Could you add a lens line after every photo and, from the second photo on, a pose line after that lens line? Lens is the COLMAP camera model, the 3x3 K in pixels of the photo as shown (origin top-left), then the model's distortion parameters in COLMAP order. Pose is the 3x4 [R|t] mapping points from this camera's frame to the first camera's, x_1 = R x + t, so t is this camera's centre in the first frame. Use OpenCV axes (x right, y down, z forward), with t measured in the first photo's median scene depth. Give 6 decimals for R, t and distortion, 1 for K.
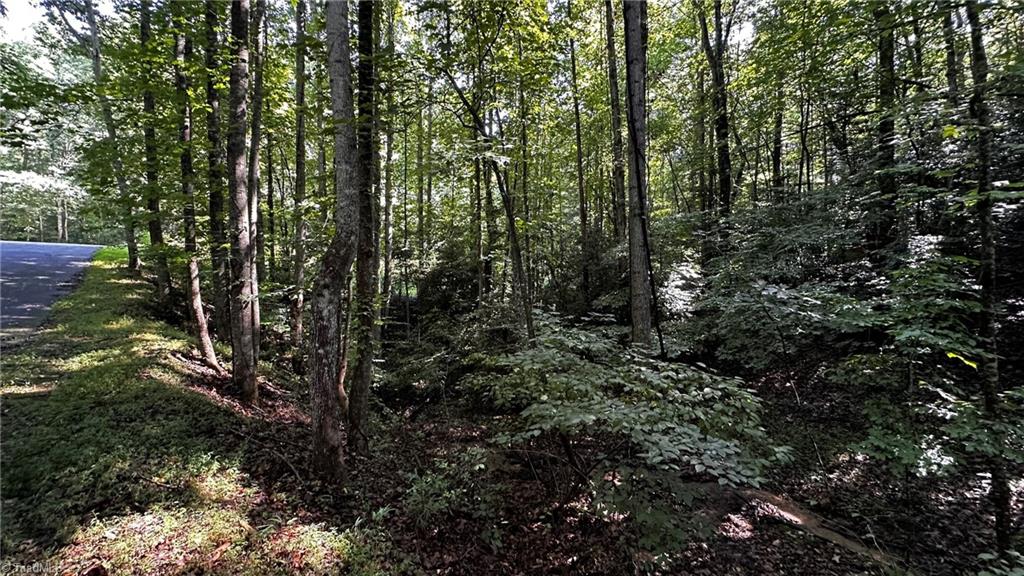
lens RADIAL K [[407.2, 0, 512.2], [0, 407.2, 290.3], [0, 0, 1]] dist [-0.006525, 0.001401]
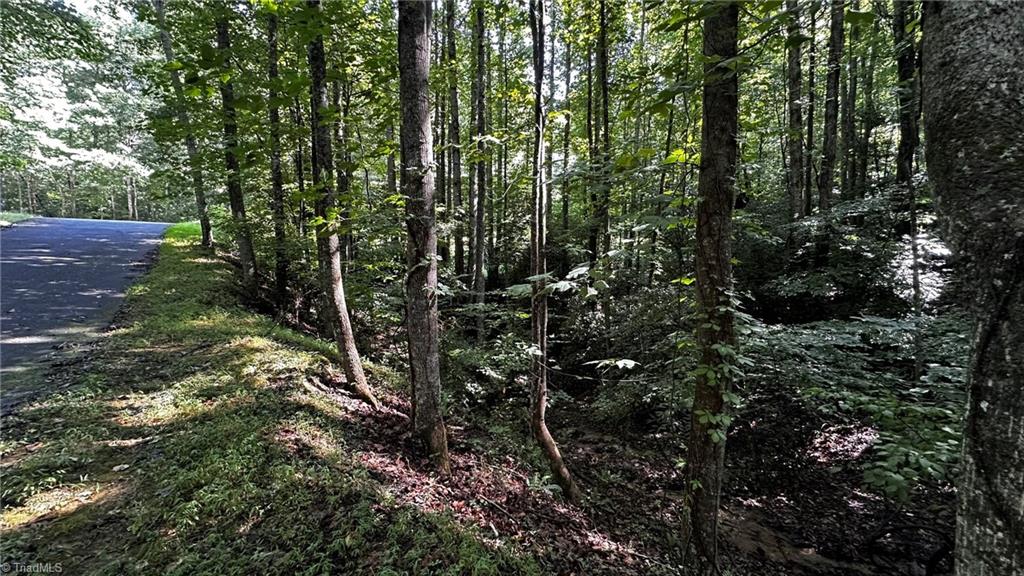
lens RADIAL K [[407.2, 0, 514.0], [0, 407.2, 290.8], [0, 0, 1]] dist [-0.006525, 0.001401]
pose [[0.996211, 0.005741, -0.086784, -0.209004], [-0.001062, 0.998547, 0.053876, -0.004254], [0.086967, -0.053580, 0.994769, 0.186329]]
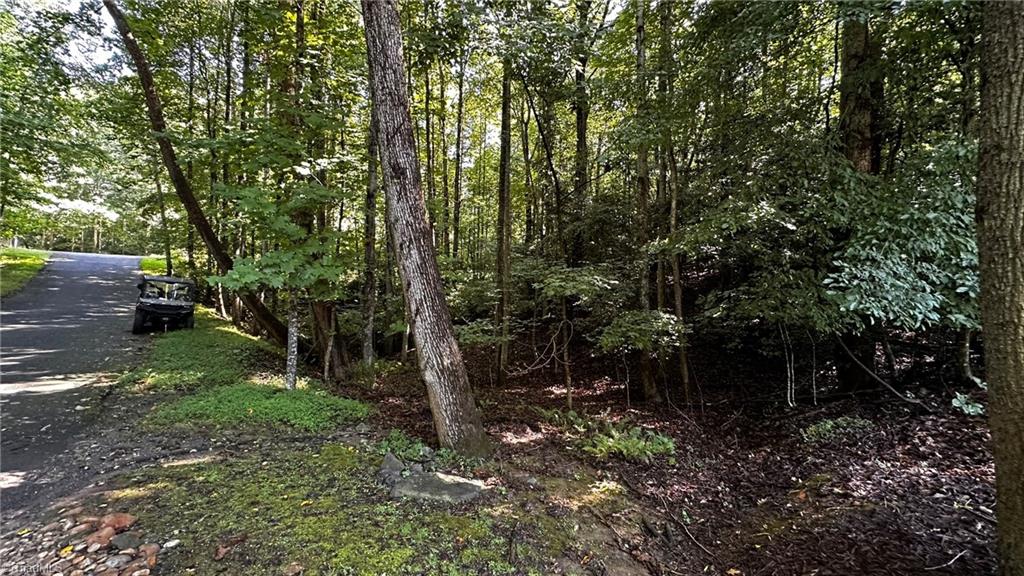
lens RADIAL K [[407.2, 0, 511.8], [0, 407.2, 287.4], [0, 0, 1]] dist [-0.006525, 0.001401]
pose [[0.999416, 0.024717, 0.023609, 0.602748], [-0.024400, 0.999609, -0.013623, -0.020629], [-0.023937, 0.013039, 0.999628, -0.947459]]
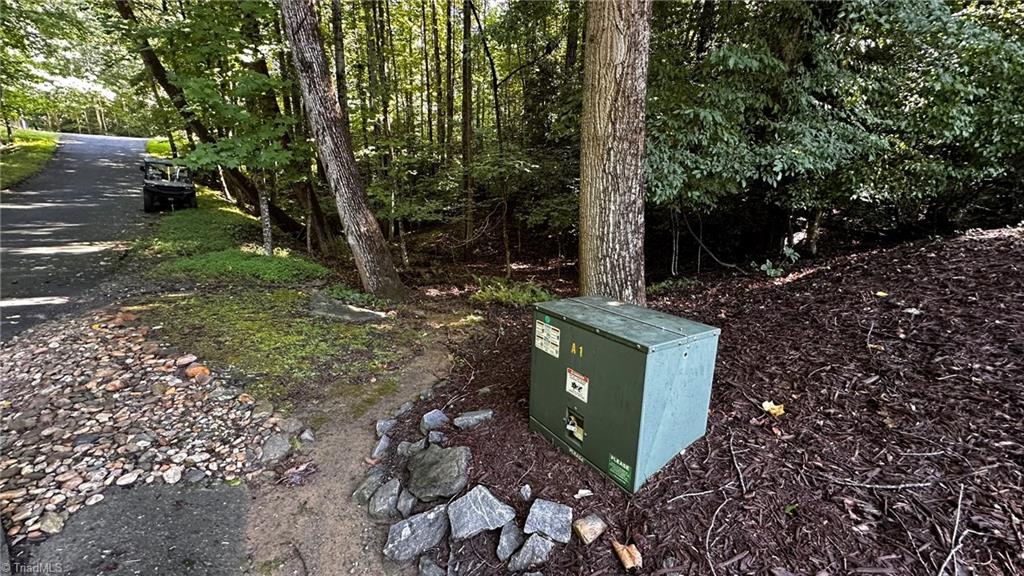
lens RADIAL K [[407.2, 0, 510.9], [0, 407.2, 287.6], [0, 0, 1]] dist [-0.006525, 0.001401]
pose [[0.999256, 0.036737, -0.011721, 0.714177], [-0.032467, 0.965530, 0.258258, -0.019251], [0.020805, -0.257685, 0.966005, -1.032540]]
